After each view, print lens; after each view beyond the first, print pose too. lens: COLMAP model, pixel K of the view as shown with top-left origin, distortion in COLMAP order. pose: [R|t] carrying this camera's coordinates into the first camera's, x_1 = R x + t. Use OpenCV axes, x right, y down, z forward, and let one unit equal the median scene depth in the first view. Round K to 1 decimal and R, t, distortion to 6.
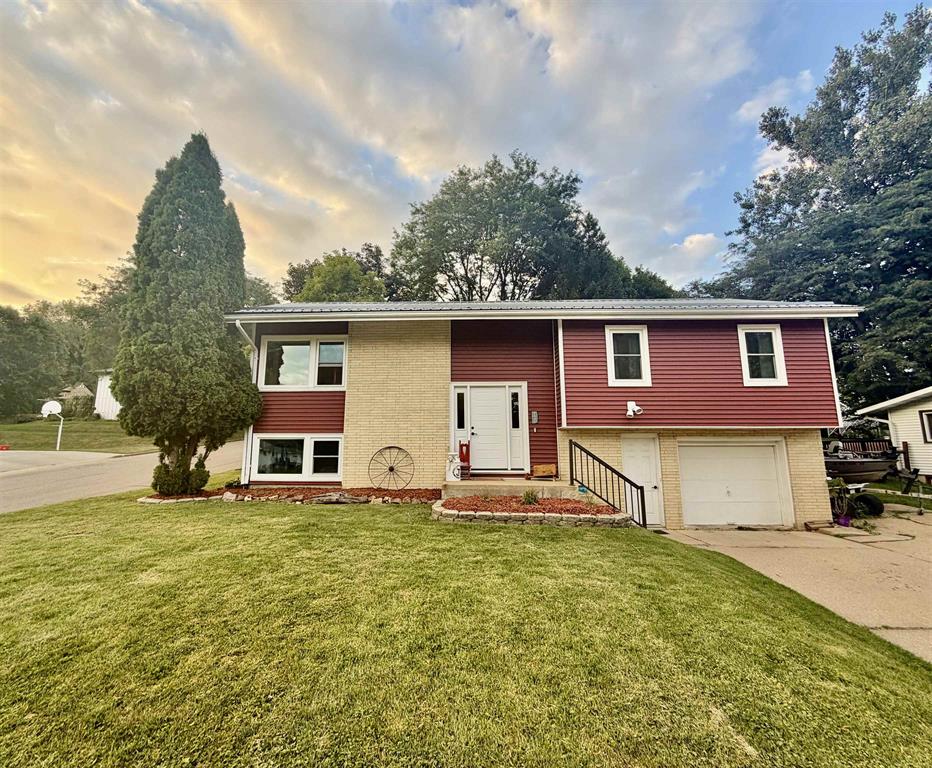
lens RADIAL K [[404.4, 0, 465.4], [0, 404.4, 382.6], [0, 0, 1]] dist [0.004835, 0.000470]
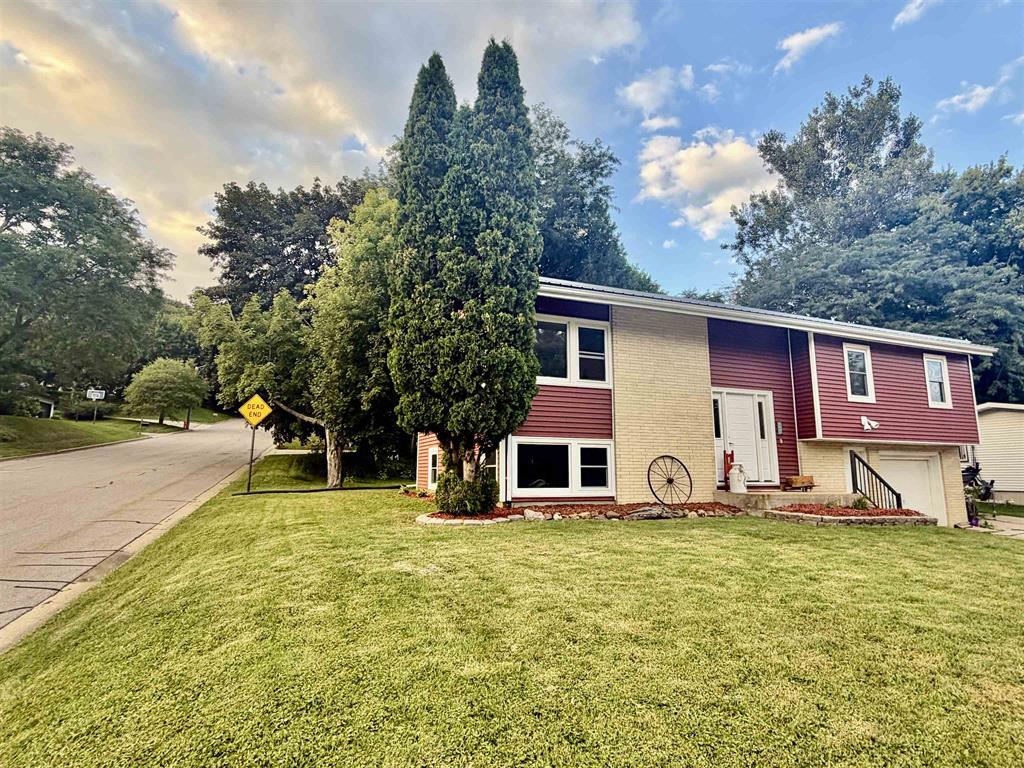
lens RADIAL K [[540.5, 0, 512.2], [0, 540.5, 385.7], [0, 0, 1]] dist [0.013518, 0.000124]
pose [[0.913073, 0.066398, 0.402354, -0.949159], [-0.065763, 0.997716, -0.015411, 0.045805], [-0.402458, -0.012389, 0.915355, 0.059443]]
